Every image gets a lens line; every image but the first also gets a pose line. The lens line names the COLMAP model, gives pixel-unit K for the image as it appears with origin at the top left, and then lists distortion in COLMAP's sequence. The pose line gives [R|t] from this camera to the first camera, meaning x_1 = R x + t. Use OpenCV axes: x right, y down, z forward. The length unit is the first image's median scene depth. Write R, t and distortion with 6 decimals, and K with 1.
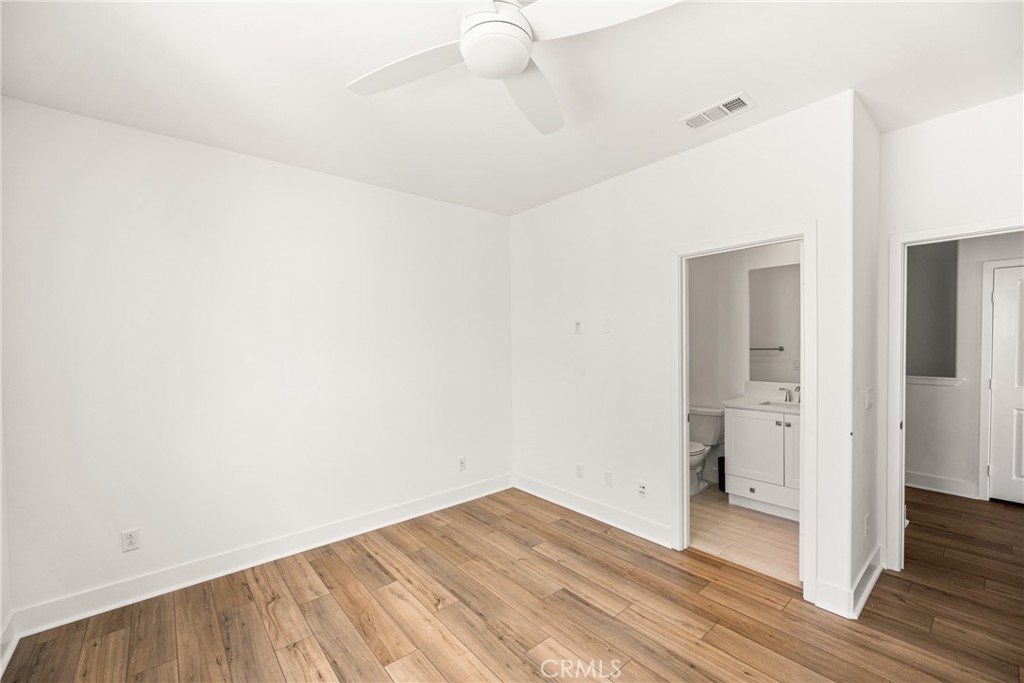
lens RADIAL K [[412.7, 0, 511.4], [0, 412.7, 345.2], [0, 0, 1]] dist [0.002701, 0.000045]
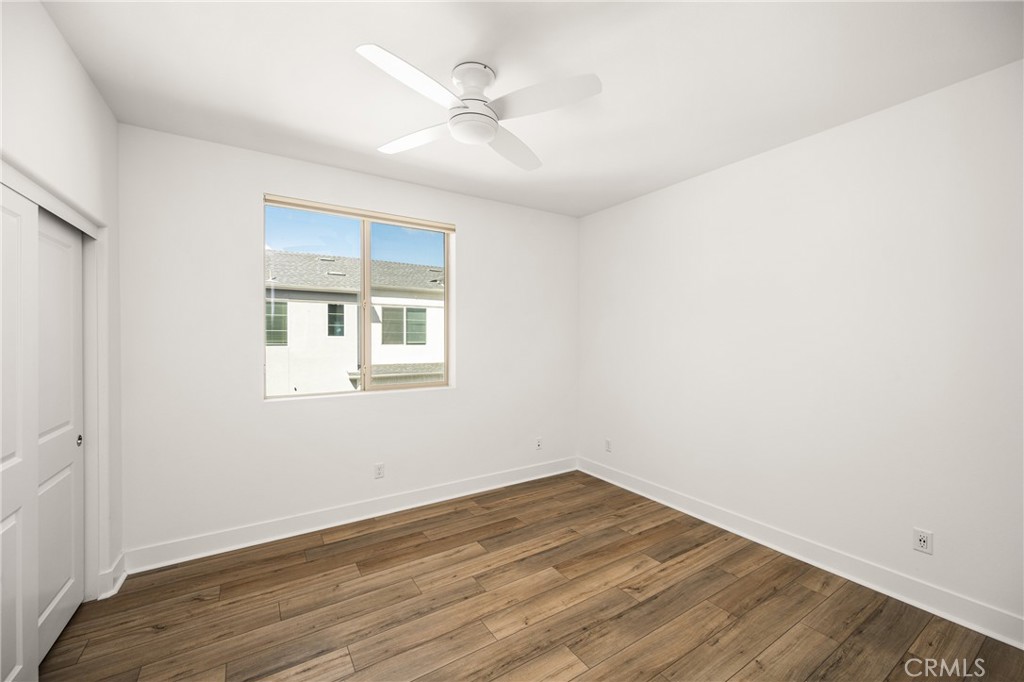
lens RADIAL K [[412.7, 0, 510.3], [0, 412.7, 339.5], [0, 0, 1]] dist [0.002701, 0.000045]
pose [[-0.117396, 0.023947, -0.992796, 0.767214], [-0.008214, 0.999652, 0.025084, -0.003415], [0.993051, 0.011100, -0.117158, 0.746302]]
